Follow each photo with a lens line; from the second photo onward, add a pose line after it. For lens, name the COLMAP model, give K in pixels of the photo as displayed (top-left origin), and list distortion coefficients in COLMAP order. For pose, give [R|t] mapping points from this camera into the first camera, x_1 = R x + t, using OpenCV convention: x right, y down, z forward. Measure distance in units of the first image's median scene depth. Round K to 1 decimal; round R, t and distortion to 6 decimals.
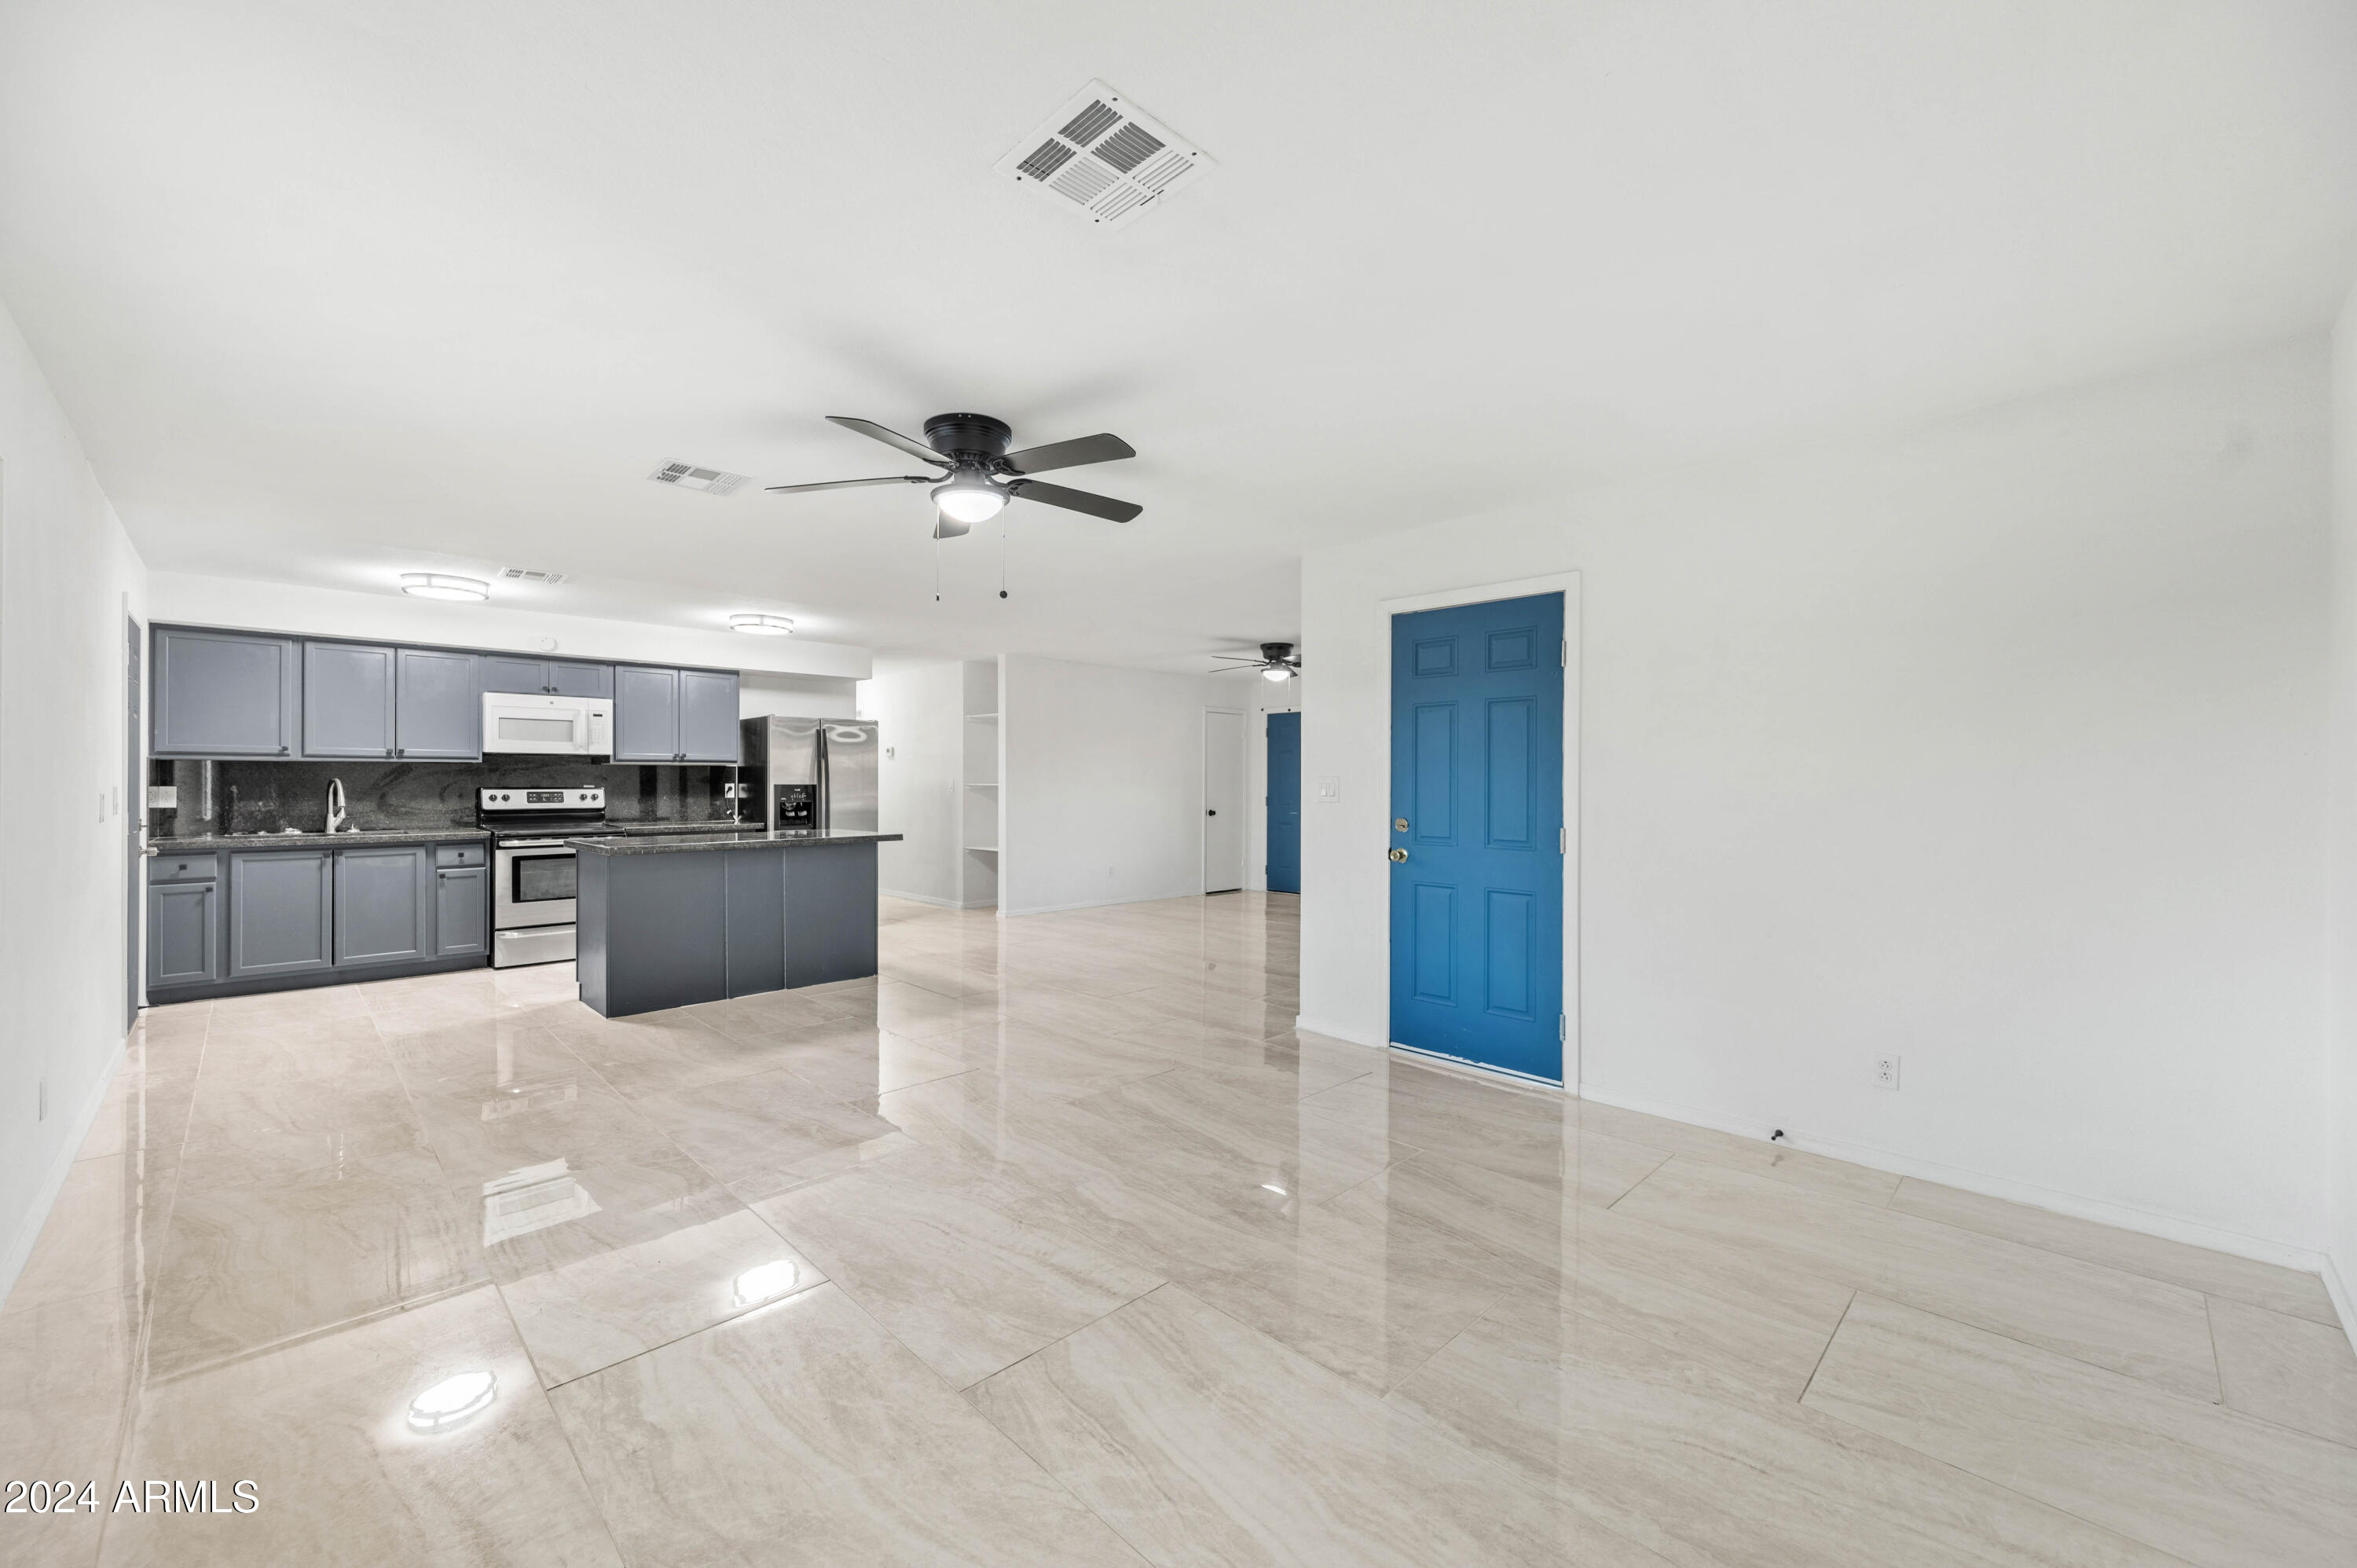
lens RADIAL K [[921.9, 0, 1168.6], [0, 921.9, 784.5], [0, 0, 1]] dist [-0.001904, 0.000026]
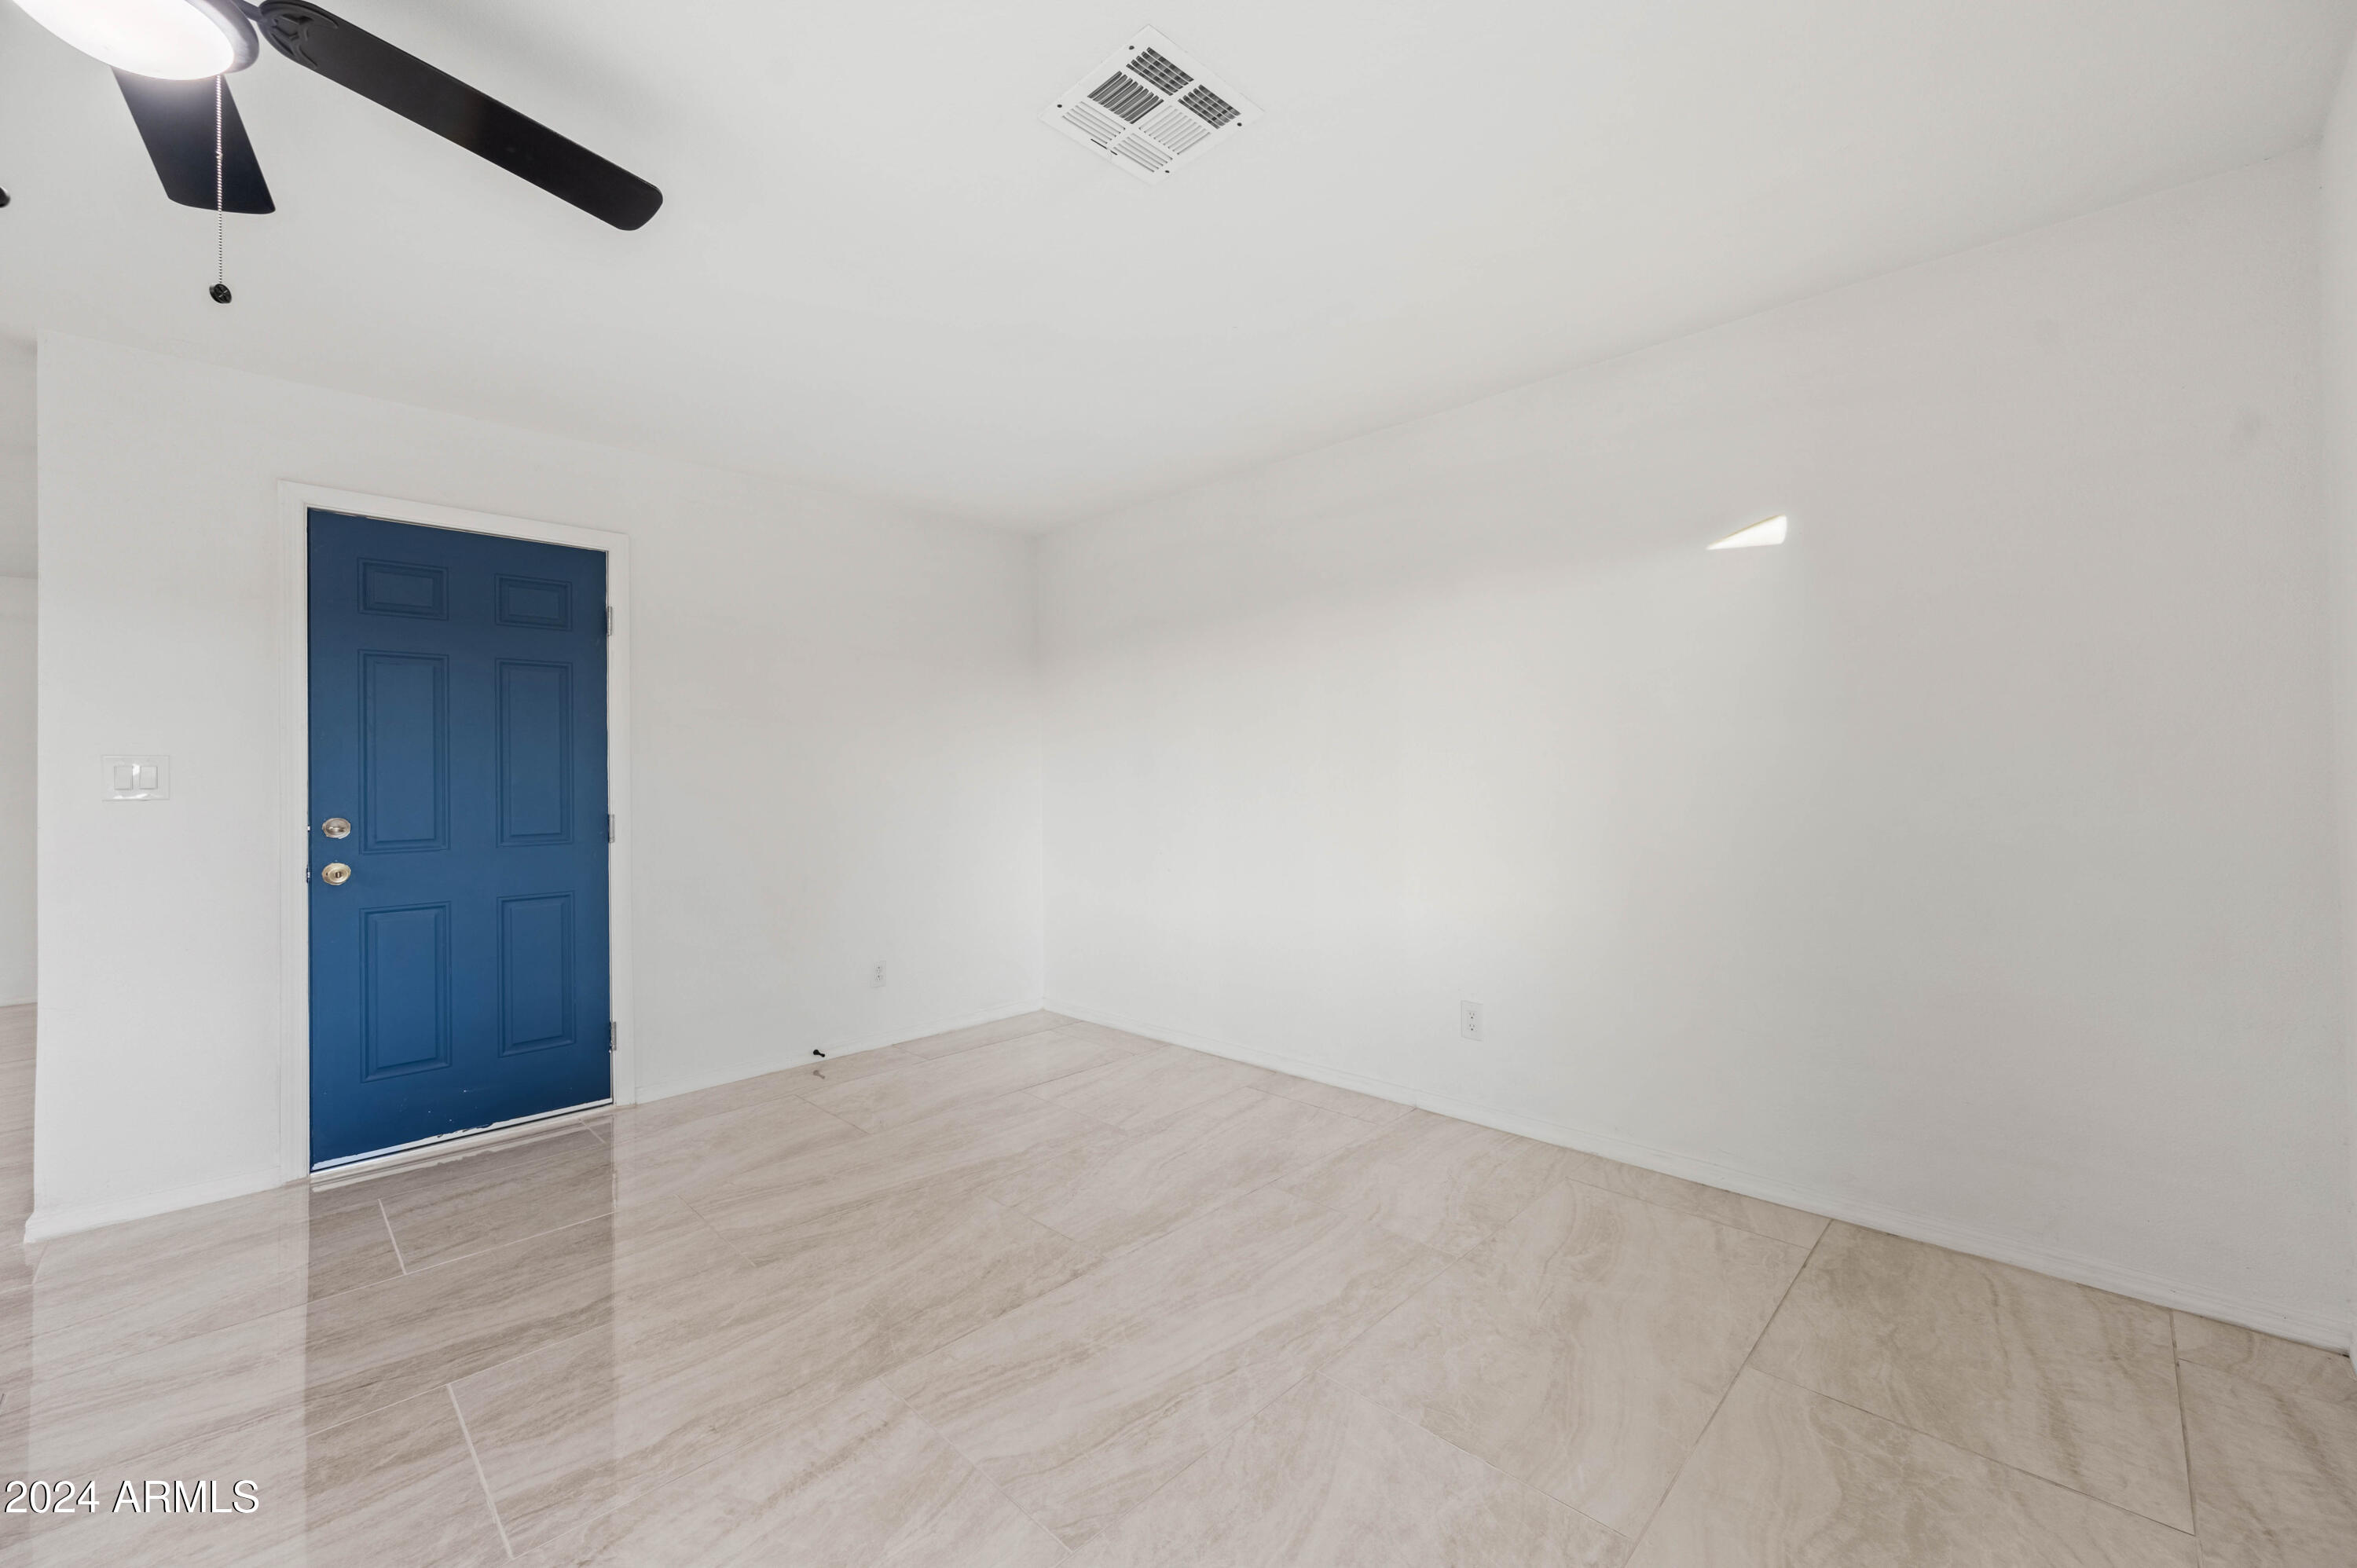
lens RADIAL K [[930.1, 0, 1177.3], [0, 930.1, 773.6], [0, 0, 1]] dist [-0.002630, -0.000172]
pose [[-0.012244, 0.000636, 0.999925, -0.310778], [0.017538, 0.999846, -0.000422, 0.011277], [-0.999771, 0.017532, -0.012253, 0.291440]]
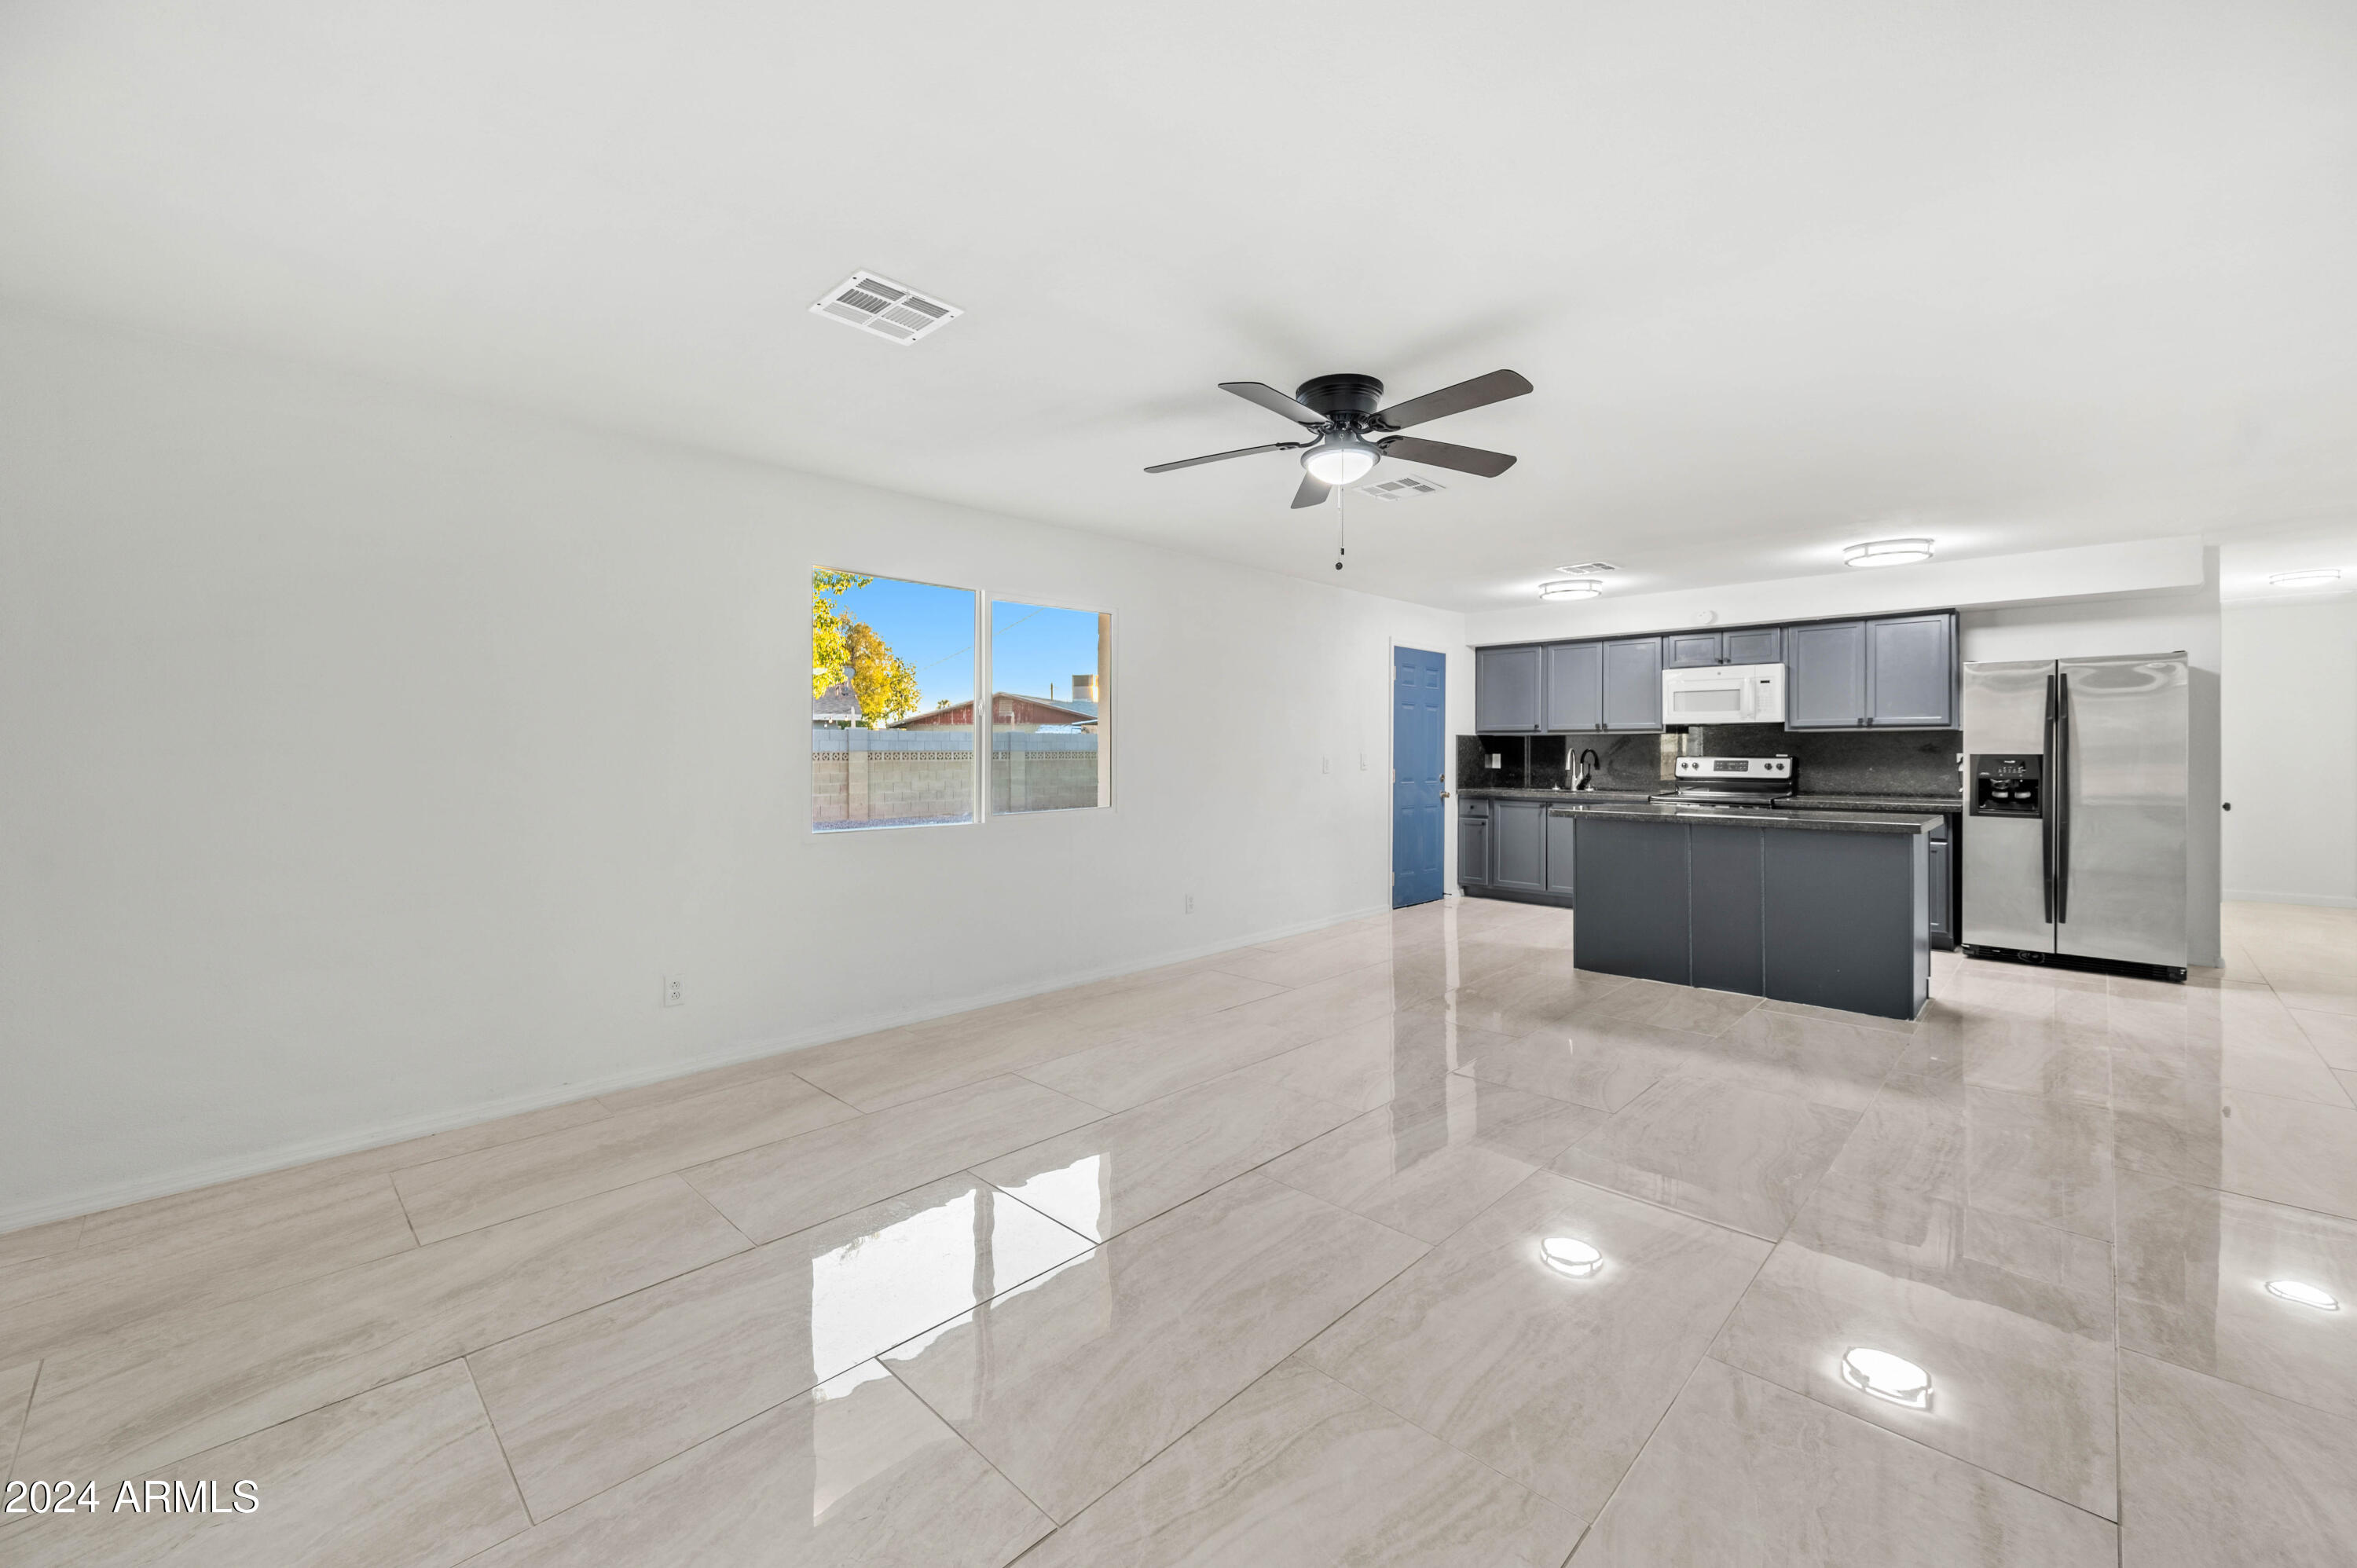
lens RADIAL K [[952.7, 0, 1182.2], [0, 952.7, 751.6], [0, 0, 1]] dist [0.014321, -0.000608]
pose [[0.028889, 0.000819, -0.999582, 0.412419], [-0.002552, 0.999996, 0.000746, -0.001260], [0.999579, 0.002529, 0.028891, 0.414422]]
